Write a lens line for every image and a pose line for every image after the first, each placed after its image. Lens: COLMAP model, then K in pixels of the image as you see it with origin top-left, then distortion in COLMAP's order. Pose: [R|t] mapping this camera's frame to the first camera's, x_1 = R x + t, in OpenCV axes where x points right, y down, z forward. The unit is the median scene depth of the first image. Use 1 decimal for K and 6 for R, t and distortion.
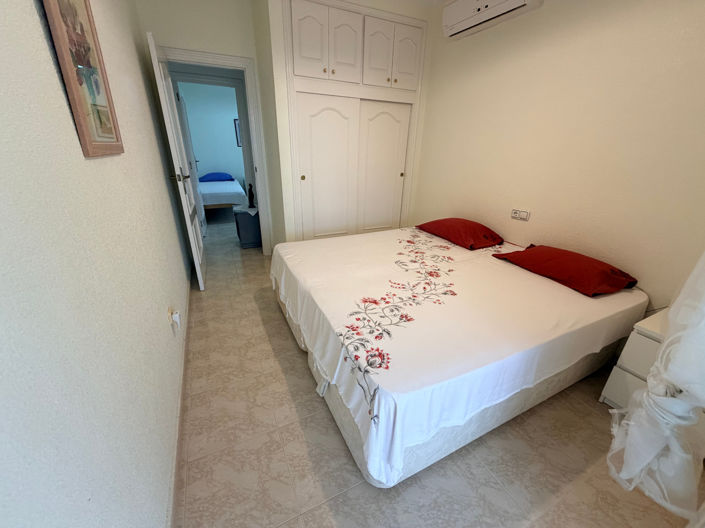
lens RADIAL K [[280.7, 0, 353.0], [0, 280.7, 267.2], [0, 0, 1]] dist [-0.002222, 0.000050]
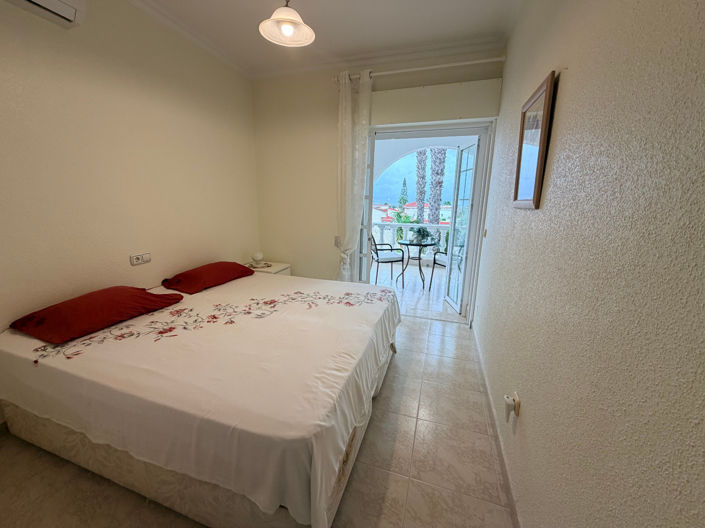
lens RADIAL K [[280.7, 0, 350.6], [0, 280.7, 260.9], [0, 0, 1]] dist [-0.002222, 0.000050]
pose [[-0.722773, -0.170481, 0.669728, -0.646807], [0.243161, 0.844392, 0.477362, -0.555263], [-0.646894, 0.507876, -0.568850, 1.320625]]
